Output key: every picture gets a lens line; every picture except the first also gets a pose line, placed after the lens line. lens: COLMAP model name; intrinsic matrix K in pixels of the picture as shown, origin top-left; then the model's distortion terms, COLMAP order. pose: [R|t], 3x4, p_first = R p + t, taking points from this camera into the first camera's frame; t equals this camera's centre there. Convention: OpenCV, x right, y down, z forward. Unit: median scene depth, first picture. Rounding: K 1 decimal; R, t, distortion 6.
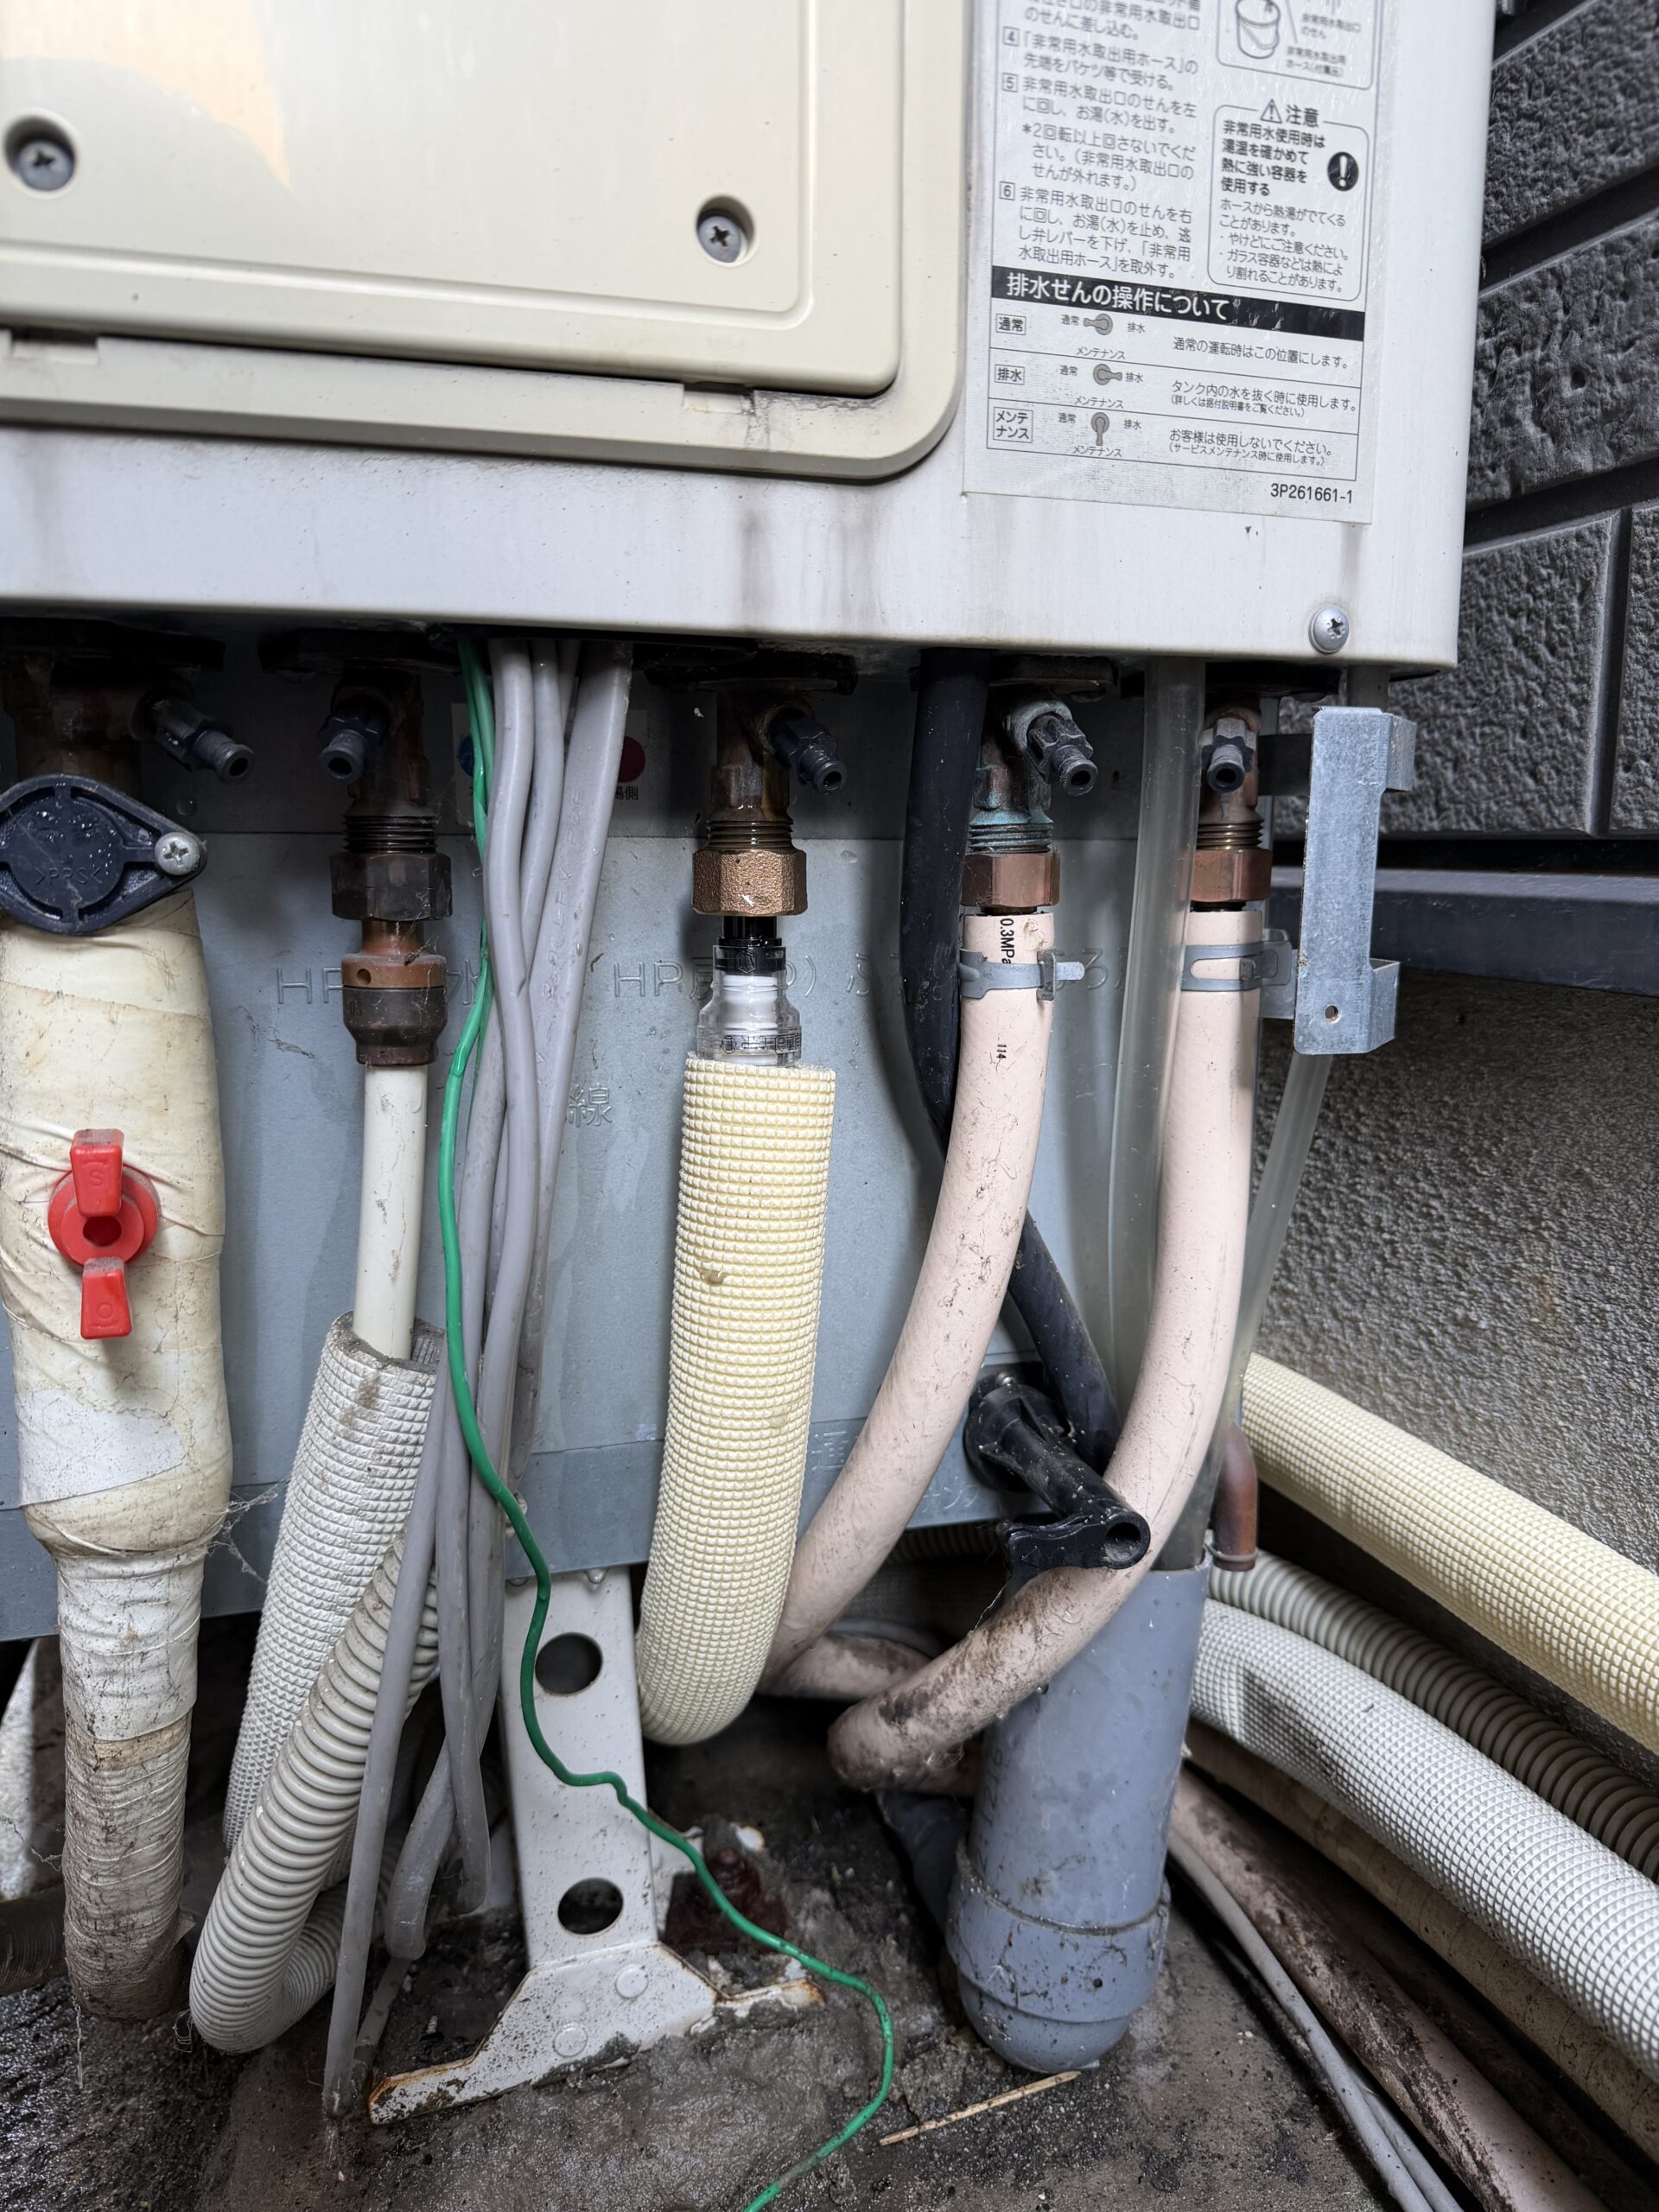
lens RADIAL K [[1636.7, 0, 837.3], [0, 1636.7, 1100.3], [0, 0, 1]] dist [-0.032355, 0.002448]
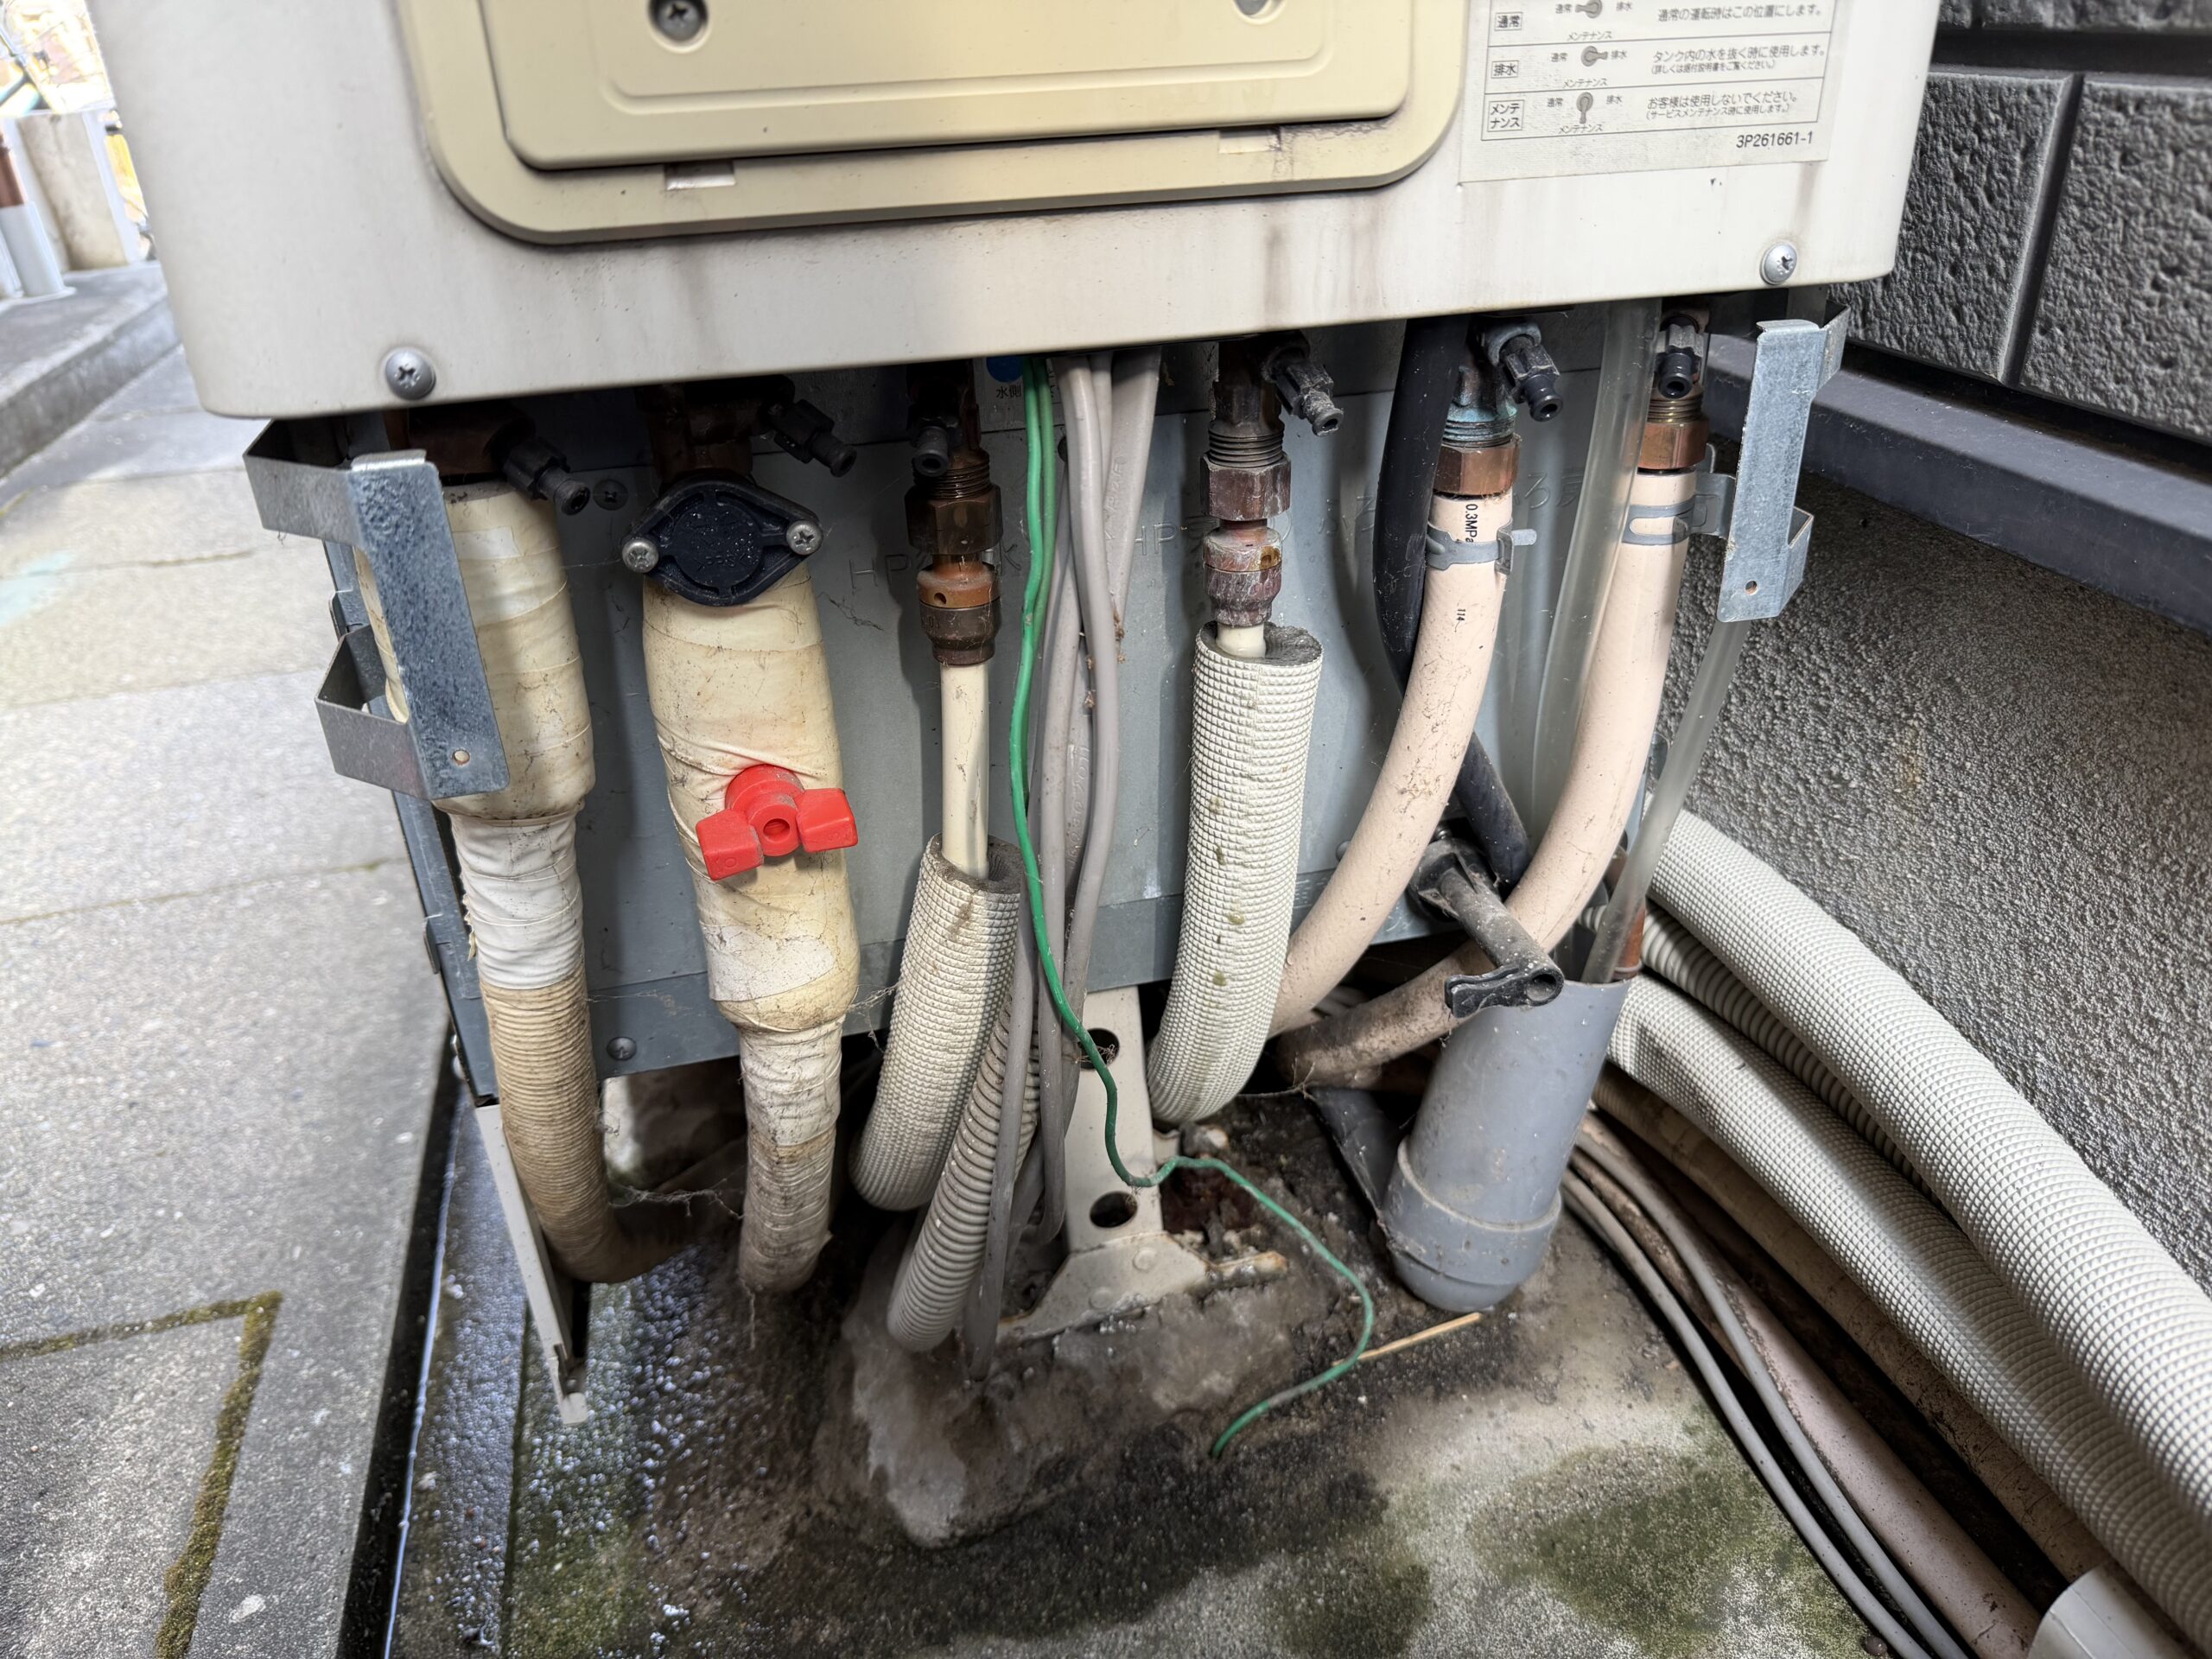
lens RADIAL K [[1636.7, 0, 1098.4], [0, 1636.7, 836.0], [0, 0, 1]] dist [-0.032355, 0.002448]
pose [[0.997799, -0.015171, -0.064560, -0.088983], [0.035697, 0.943288, 0.330050, -0.277826], [0.055891, -0.331628, 0.941753, -0.184269]]
